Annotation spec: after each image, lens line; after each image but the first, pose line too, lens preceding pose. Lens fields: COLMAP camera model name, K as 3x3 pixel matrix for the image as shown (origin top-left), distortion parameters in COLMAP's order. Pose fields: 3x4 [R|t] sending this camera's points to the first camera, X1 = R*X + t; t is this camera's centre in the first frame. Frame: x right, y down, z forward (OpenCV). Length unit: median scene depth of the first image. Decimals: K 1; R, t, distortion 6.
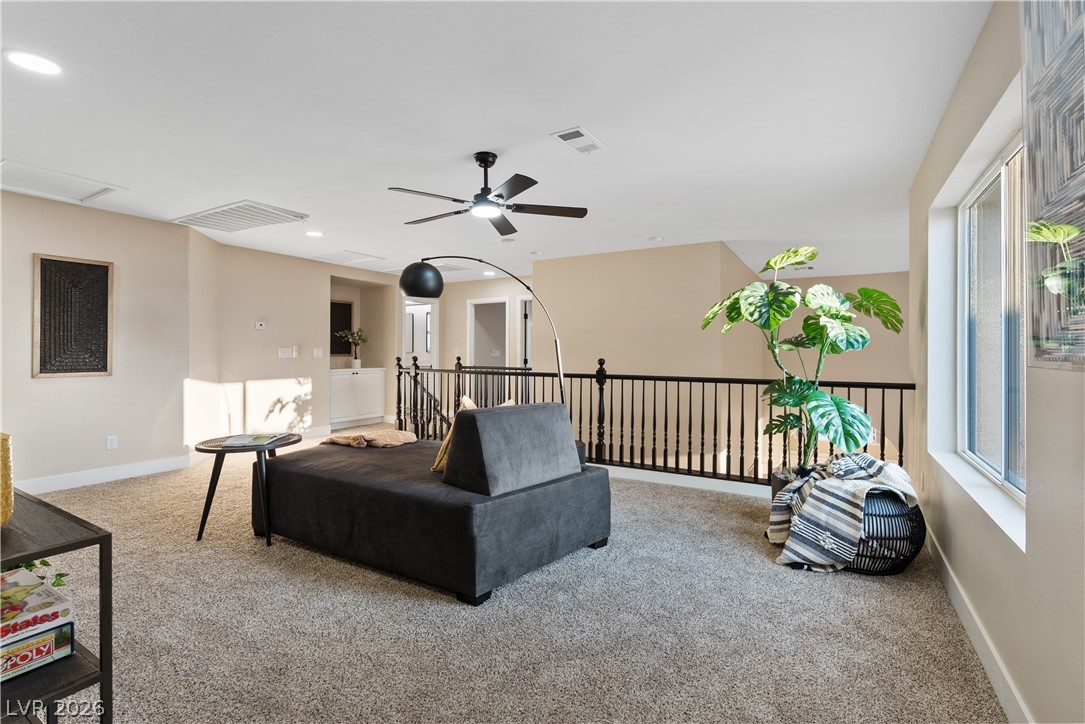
lens RADIAL K [[488.3, 0, 544.2], [0, 488.3, 357.7], [0, 0, 1]] dist [-0.006659, 0.000484]
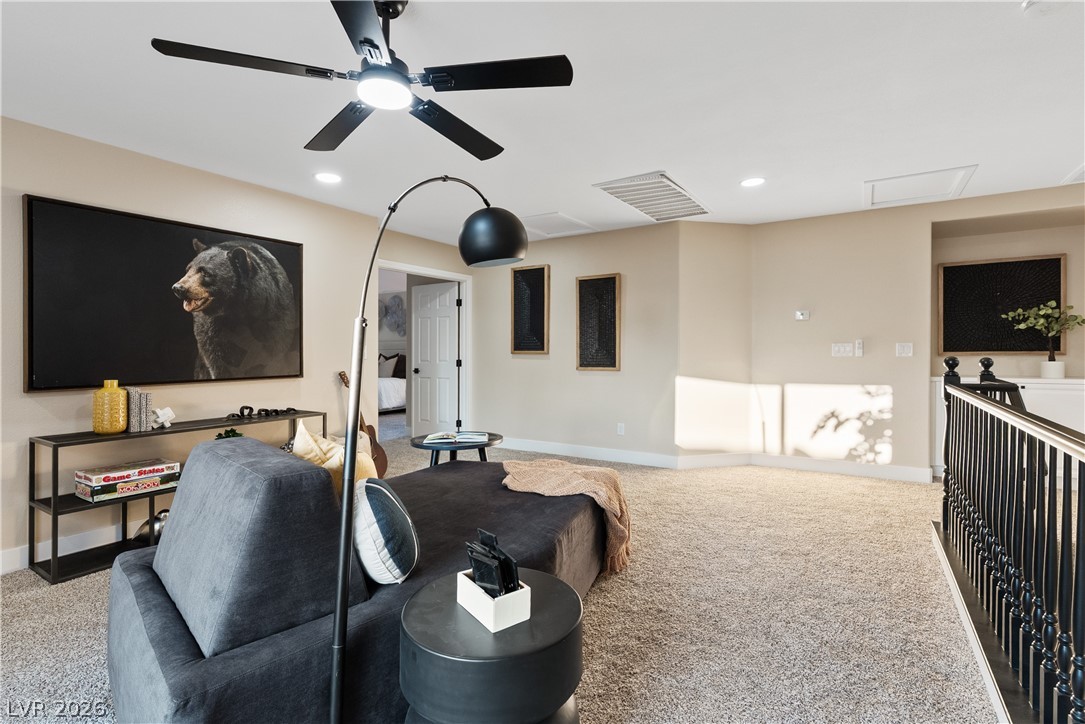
lens RADIAL K [[510.9, 0, 542.5], [0, 510.9, 362.0], [0, 0, 1]] dist [0.001871, 0.000564]
pose [[-0.074282, 0.008702, -0.997199, 0.243068], [-0.000992, 0.999961, 0.008800, 0.004086], [0.997237, 0.001643, -0.074270, 0.624905]]
